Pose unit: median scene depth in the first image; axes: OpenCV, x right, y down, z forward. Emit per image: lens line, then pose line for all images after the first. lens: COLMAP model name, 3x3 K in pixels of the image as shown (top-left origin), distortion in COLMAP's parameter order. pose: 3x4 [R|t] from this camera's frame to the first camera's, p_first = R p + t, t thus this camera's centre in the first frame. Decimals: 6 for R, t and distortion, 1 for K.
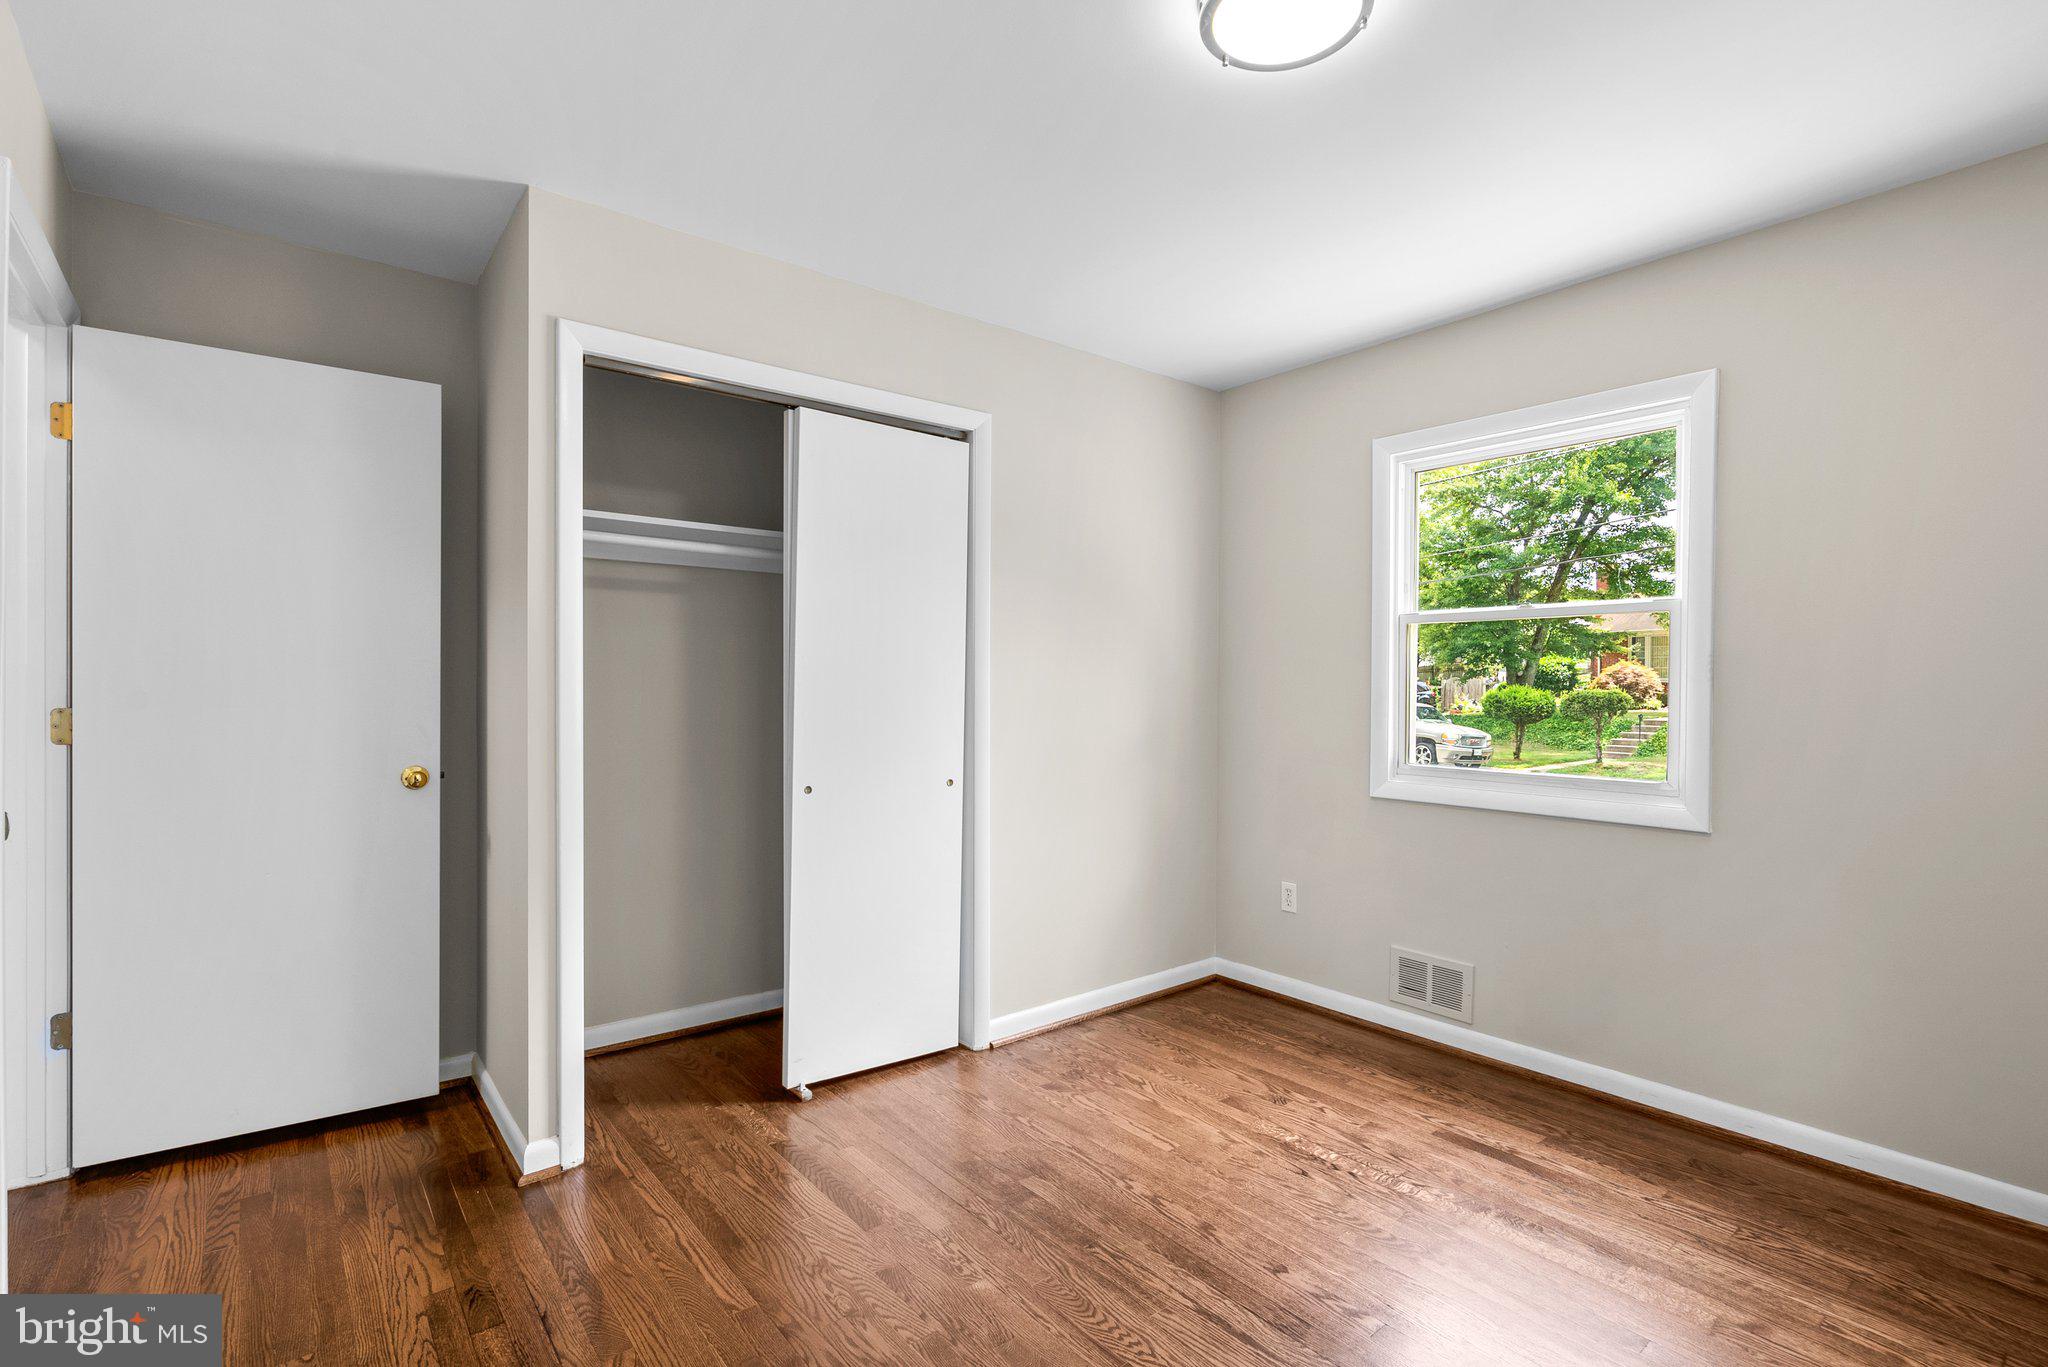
lens RADIAL K [[938.6, 0, 1019.5], [0, 938.6, 687.4], [0, 0, 1]] dist [-0.001614, 0.000545]
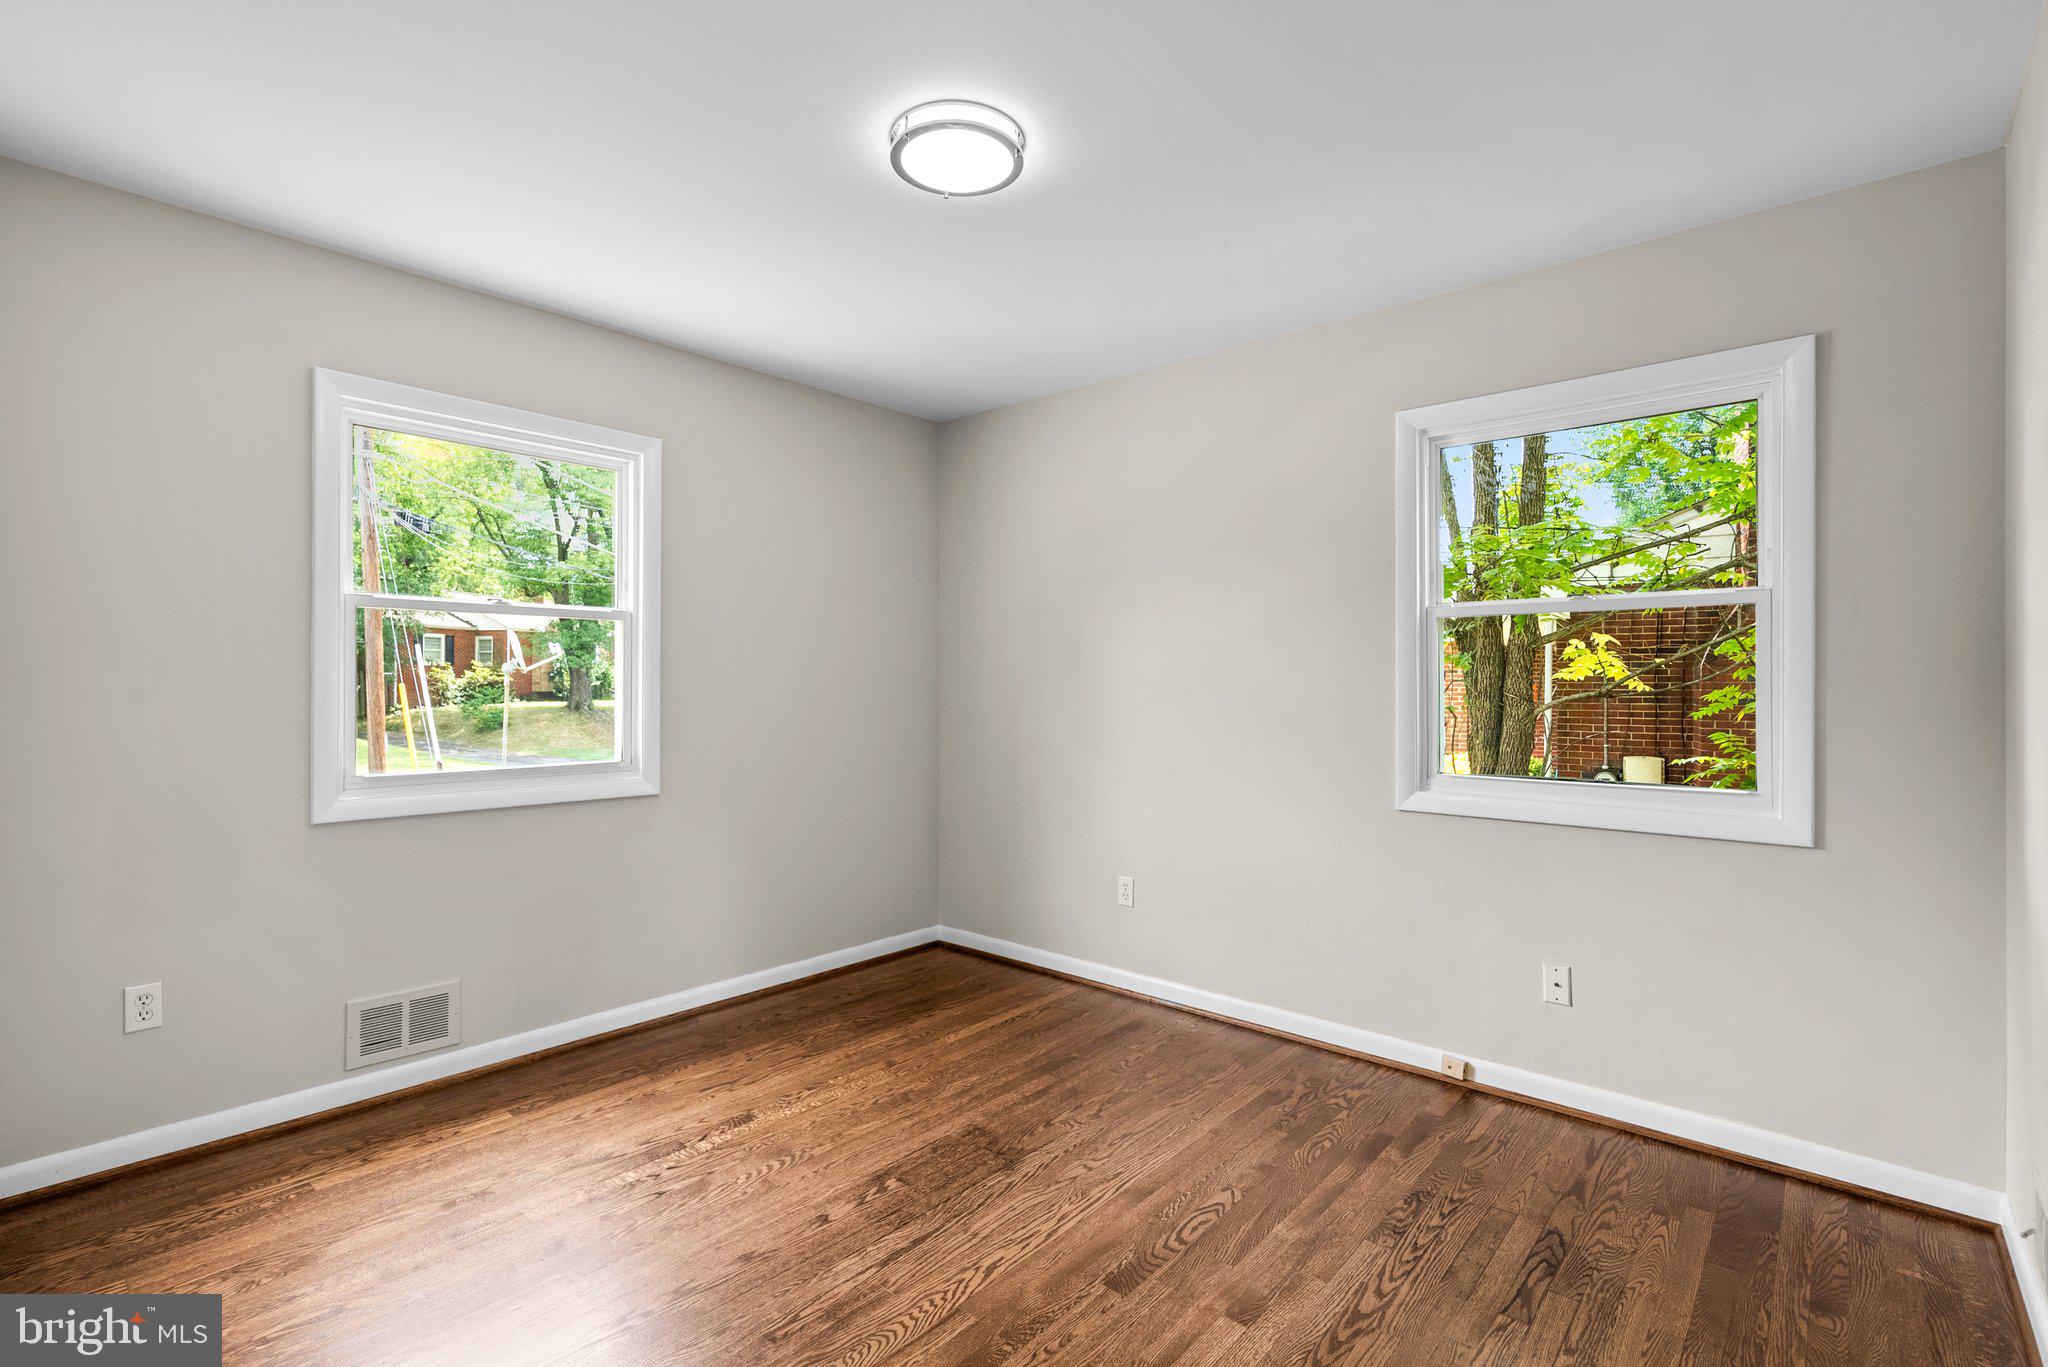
lens RADIAL K [[938.6, 0, 1019.5], [0, 938.6, 687.4], [0, 0, 1]] dist [-0.001614, 0.000545]
pose [[-0.165808, -0.008952, 0.986117, -0.534528], [-0.005270, 0.999953, 0.008191, -0.005772], [-0.986144, -0.003838, -0.165847, 0.614470]]
